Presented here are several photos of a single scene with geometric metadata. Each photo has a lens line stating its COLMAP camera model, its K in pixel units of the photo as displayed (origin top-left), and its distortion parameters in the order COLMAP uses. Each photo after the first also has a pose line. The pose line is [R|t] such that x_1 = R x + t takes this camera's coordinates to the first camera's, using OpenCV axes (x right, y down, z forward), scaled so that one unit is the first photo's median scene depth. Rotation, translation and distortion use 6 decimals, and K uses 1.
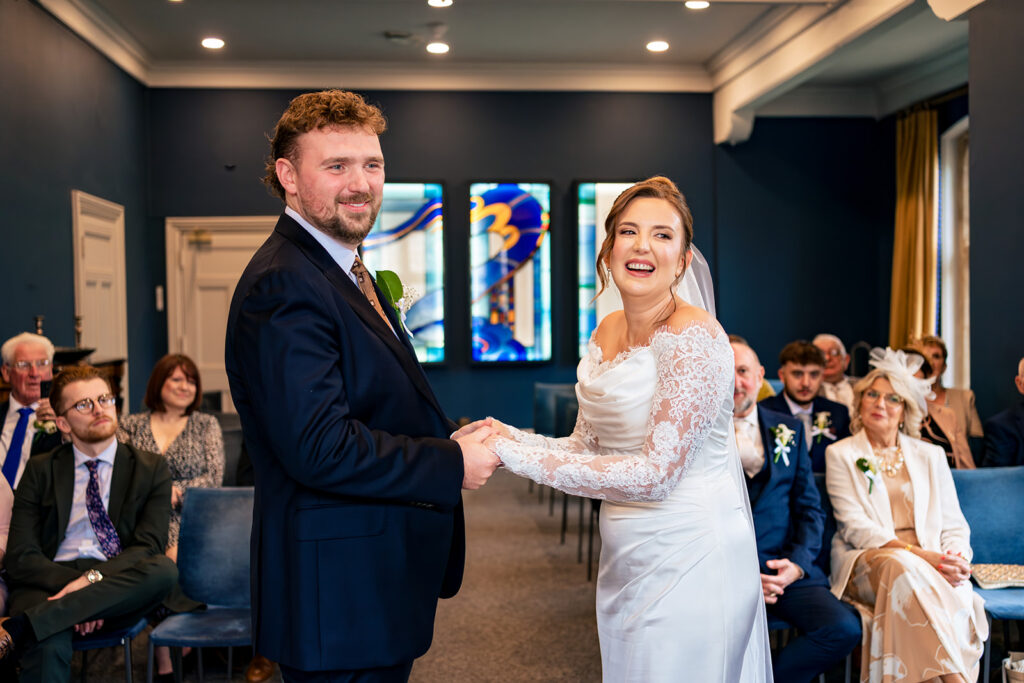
lens RADIAL K [[1055.5, 0, 512.0], [0, 1055.5, 341.5], [0, 0, 1]] dist [-0.000119, 0.014014]
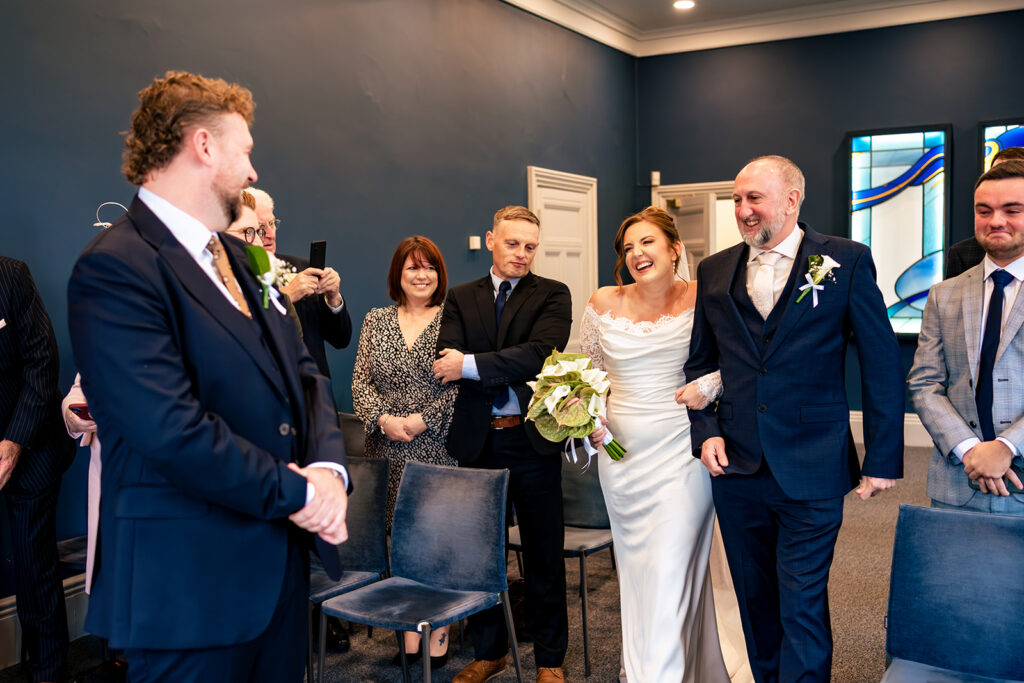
lens RADIAL K [[1055.5, 0, 512.0], [0, 1055.5, 341.5], [0, 0, 1]] dist [-0.000119, 0.014014]
pose [[0.834877, 0.028735, -0.549686, 0.256447], [-0.009186, 0.999225, 0.038284, -0.012750], [0.550360, -0.026914, 0.834494, 0.171343]]
